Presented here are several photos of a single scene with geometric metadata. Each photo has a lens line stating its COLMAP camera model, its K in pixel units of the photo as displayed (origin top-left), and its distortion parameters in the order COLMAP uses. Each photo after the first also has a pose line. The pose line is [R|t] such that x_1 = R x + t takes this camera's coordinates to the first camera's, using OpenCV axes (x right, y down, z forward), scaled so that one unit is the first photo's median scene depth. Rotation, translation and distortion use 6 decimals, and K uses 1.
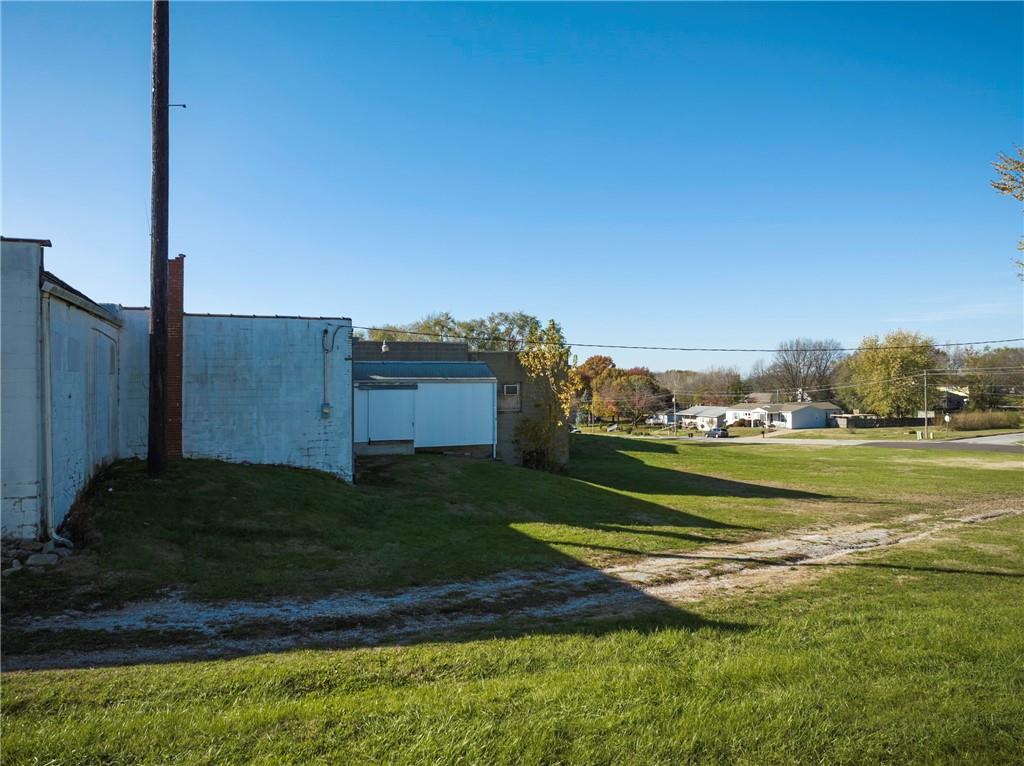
lens RADIAL K [[730.4, 0, 512.0], [0, 730.4, 383.0], [0, 0, 1]] dist [-0.037750, 0.000785]
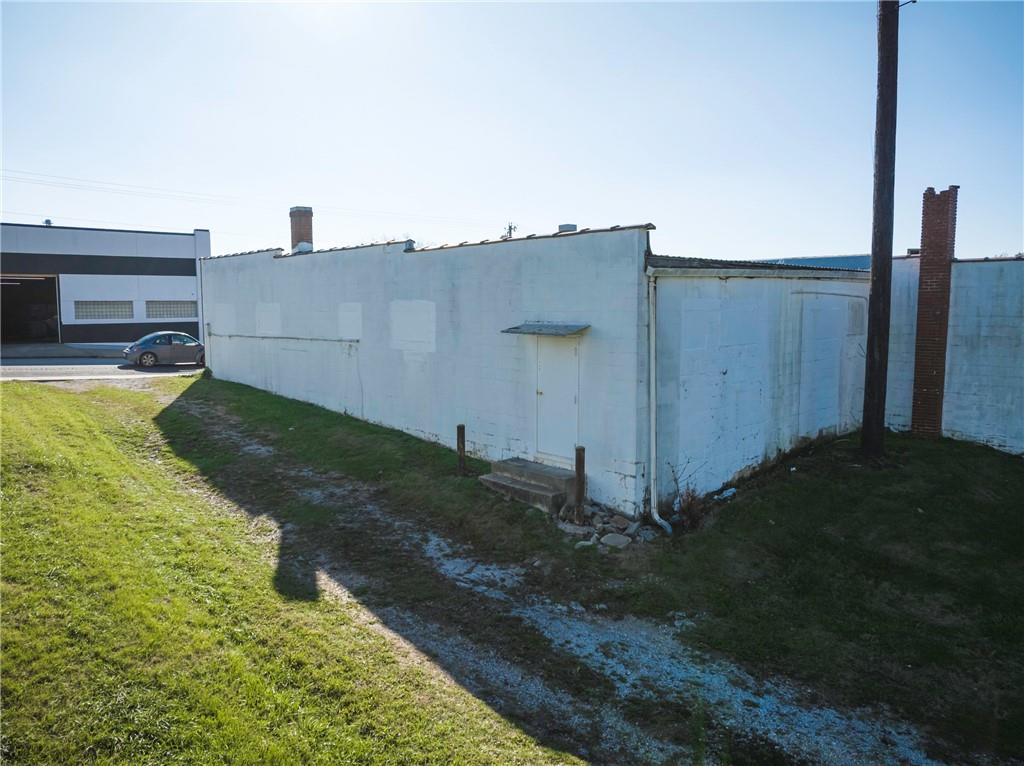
lens RADIAL K [[730.4, 0, 512.0], [0, 730.4, 383.0], [0, 0, 1]] dist [-0.037750, 0.000785]
pose [[0.356694, 0.102089, -0.928627, 0.128275], [0.004635, 0.993806, 0.111035, -0.050701], [0.934210, -0.043910, 0.354011, 0.251369]]
